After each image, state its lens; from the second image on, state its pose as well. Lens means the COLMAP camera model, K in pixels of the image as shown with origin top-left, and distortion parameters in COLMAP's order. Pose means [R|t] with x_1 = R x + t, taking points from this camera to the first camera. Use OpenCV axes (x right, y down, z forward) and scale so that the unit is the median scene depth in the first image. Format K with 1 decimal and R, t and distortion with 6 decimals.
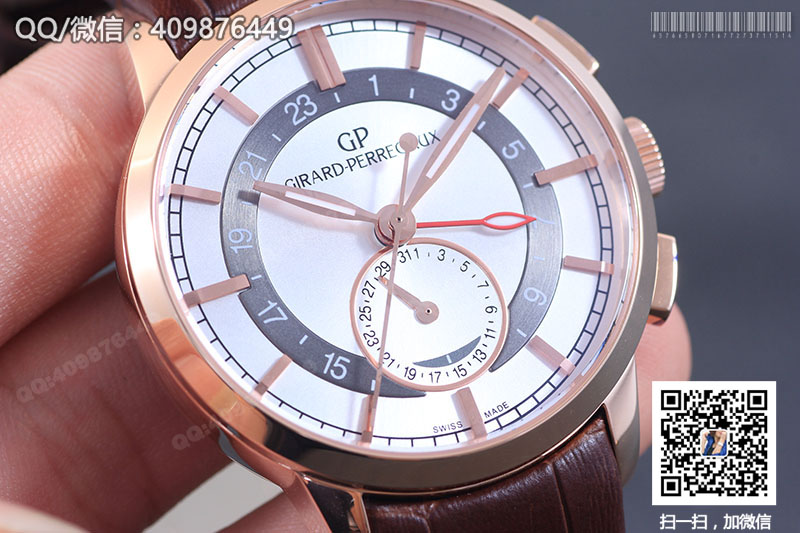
lens RADIAL K [[4123.2, 0, 400.0], [0, 4123.2, 266.5], [0, 0, 1]] dist [0.119594, 17.929158]
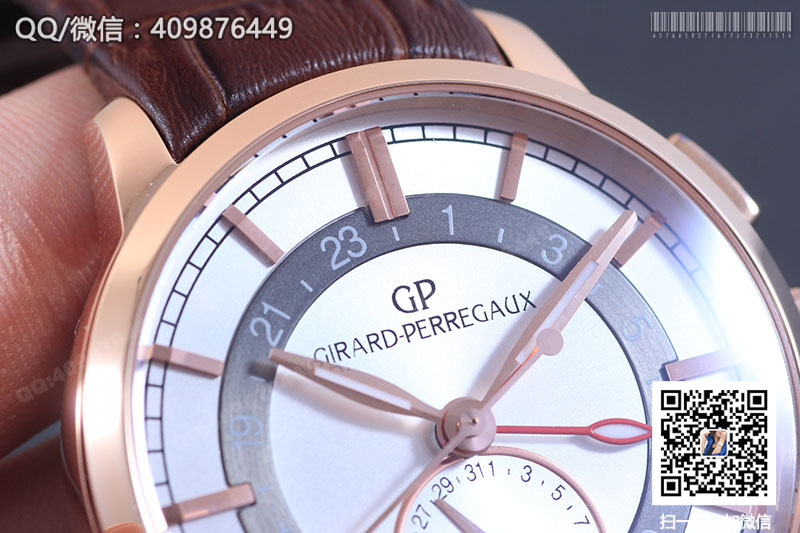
lens RADIAL K [[4123.2, 0, 400.0], [0, 4123.2, 266.5], [0, 0, 1]] dist [0.119594, 17.929158]
pose [[0.994827, 0.086848, 0.052686, -0.051203], [-0.089055, 0.995179, 0.041091, -0.064579], [-0.048864, -0.045570, 0.997765, 0.299644]]
